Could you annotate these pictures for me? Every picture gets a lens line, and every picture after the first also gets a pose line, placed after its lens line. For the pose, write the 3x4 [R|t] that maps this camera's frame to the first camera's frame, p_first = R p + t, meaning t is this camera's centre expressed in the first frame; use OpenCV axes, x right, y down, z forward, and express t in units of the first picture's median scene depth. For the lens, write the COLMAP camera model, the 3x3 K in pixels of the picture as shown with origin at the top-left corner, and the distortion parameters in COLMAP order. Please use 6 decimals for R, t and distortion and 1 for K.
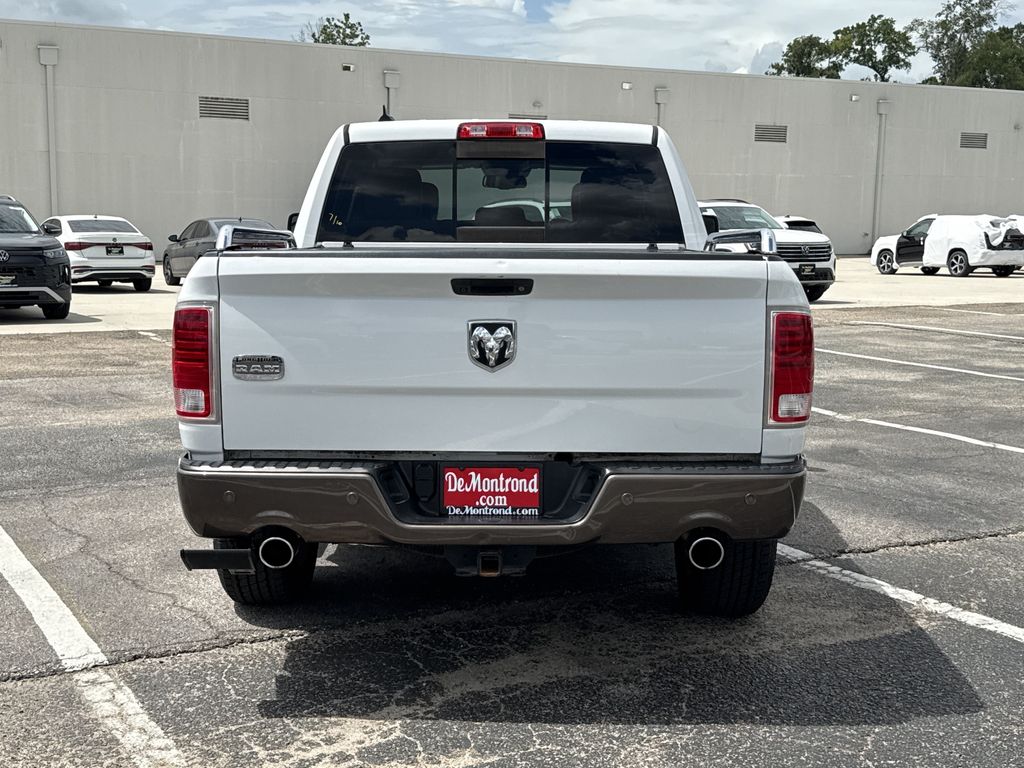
lens RADIAL K [[1337.2, 0, 512.0], [0, 1337.2, 384.0], [0, 0, 1]] dist [0.208857, -0.433365]
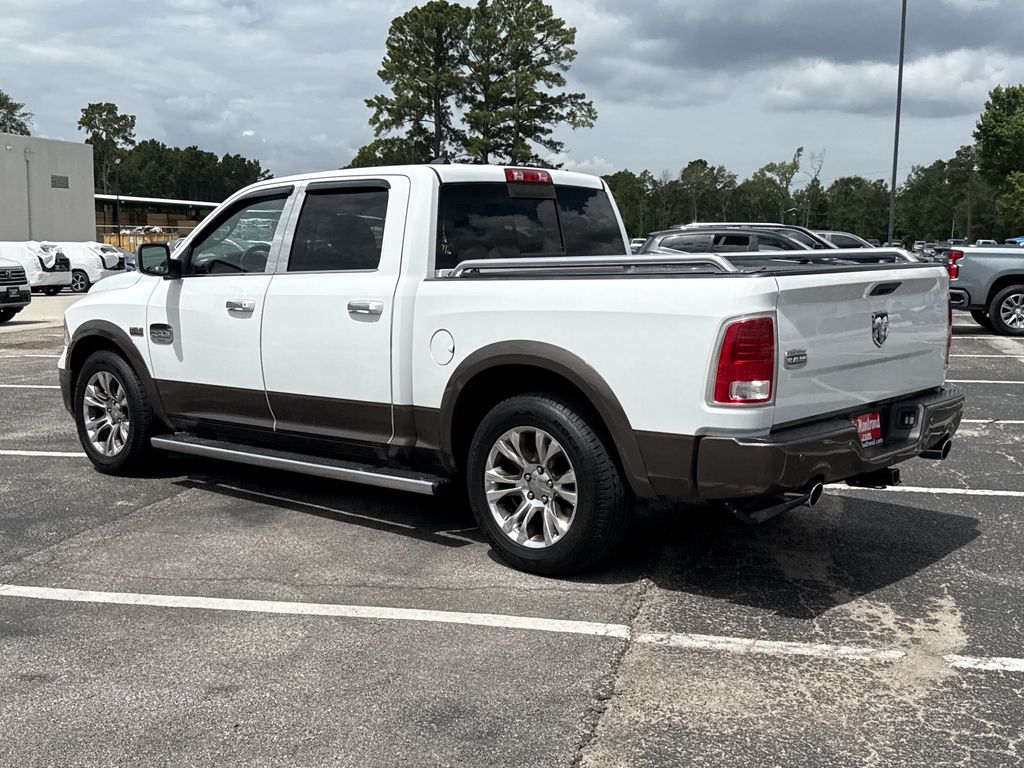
lens RADIAL K [[1176.9, 0, 512.0], [0, 1176.9, 384.0], [0, 0, 1]] dist [0.169891, -0.295268]
pose [[0.660026, -0.103695, 0.744052, -1.207114], [0.106568, 0.993336, 0.043903, -0.066670], [-0.743646, 0.050315, 0.666678, 0.416788]]
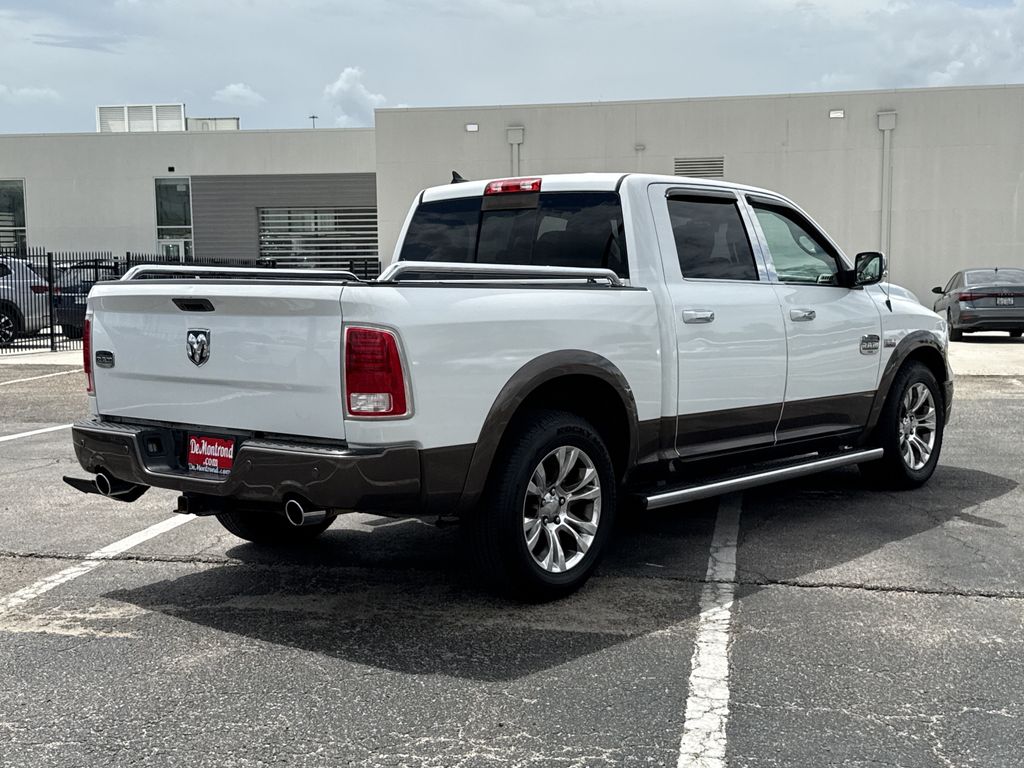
lens RADIAL K [[1337.2, 0, 512.0], [0, 1337.2, 384.0], [0, 0, 1]] dist [0.208857, -0.433365]
pose [[0.764060, 0.040492, -0.643873, 1.087411], [-0.067582, 0.997561, -0.017462, 0.010921], [0.641596, 0.056856, 0.764933, 0.138636]]
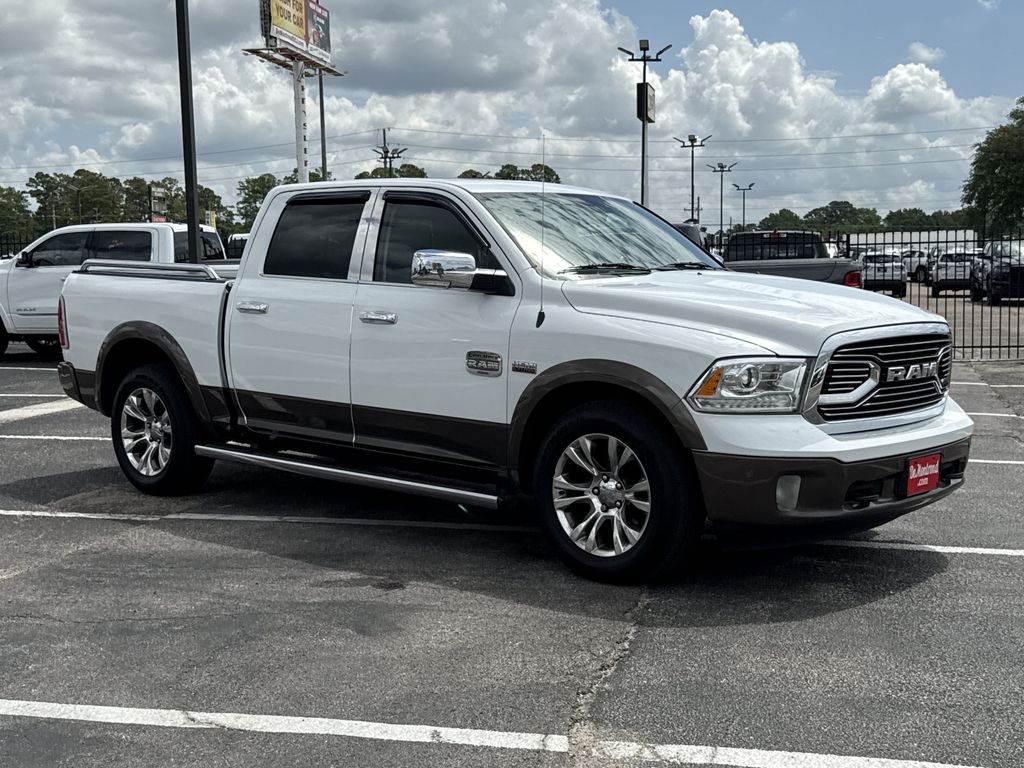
lens RADIAL K [[1337.2, 0, 512.0], [0, 1337.2, 384.0], [0, 0, 1]] dist [0.208857, -0.433365]
pose [[-0.671065, 0.065483, -0.738501, 1.365532], [-0.093825, 0.980583, 0.172206, -0.361725], [0.735438, 0.184851, -0.651891, 2.977997]]
